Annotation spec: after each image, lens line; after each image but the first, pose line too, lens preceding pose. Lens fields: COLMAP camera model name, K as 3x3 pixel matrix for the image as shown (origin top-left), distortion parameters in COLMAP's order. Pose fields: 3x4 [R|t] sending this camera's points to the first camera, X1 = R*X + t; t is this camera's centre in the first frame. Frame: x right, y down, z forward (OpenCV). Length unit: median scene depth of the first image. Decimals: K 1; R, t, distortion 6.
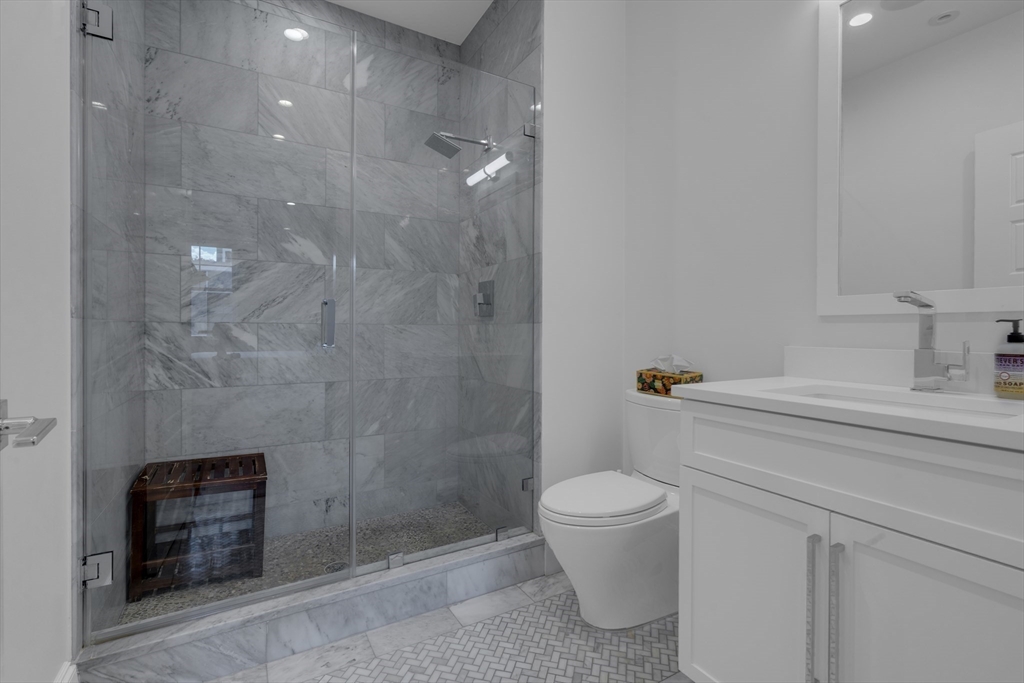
lens RADIAL K [[462.1, 0, 510.7], [0, 462.1, 339.5], [0, 0, 1]] dist [-0.004723, 0.001008]
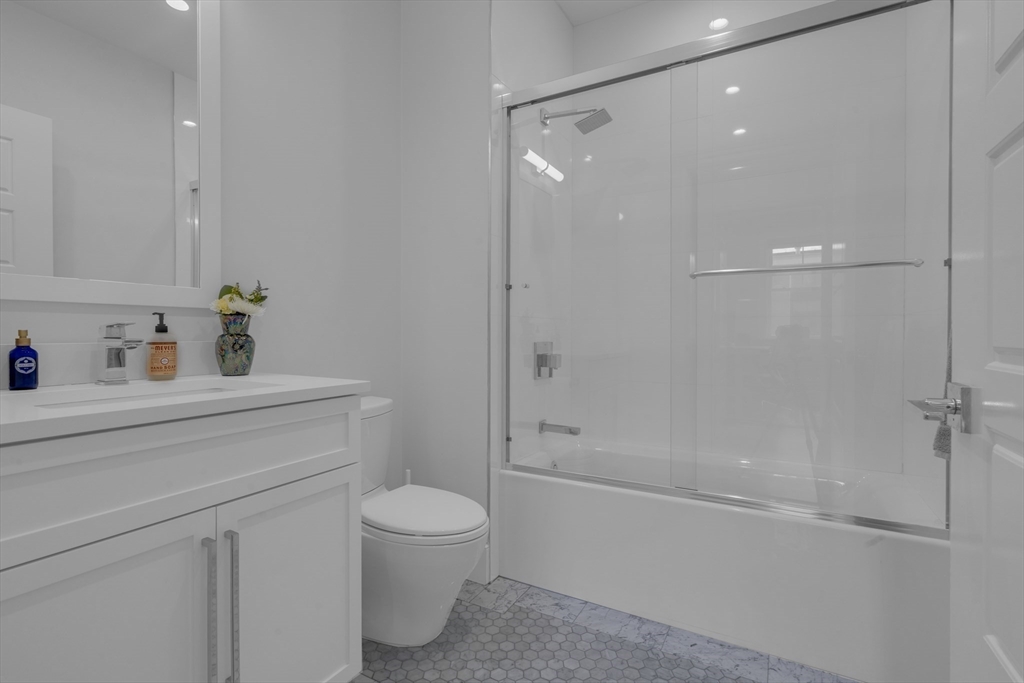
lens RADIAL K [[462.1, 0, 510.7], [0, 462.1, 339.5], [0, 0, 1]] dist [-0.004723, 0.001008]
pose [[-0.502071, -0.017463, 0.864650, -0.450492], [-0.003385, 0.999828, 0.018227, -0.000312], [-0.864820, 0.006224, -0.502044, 0.927894]]
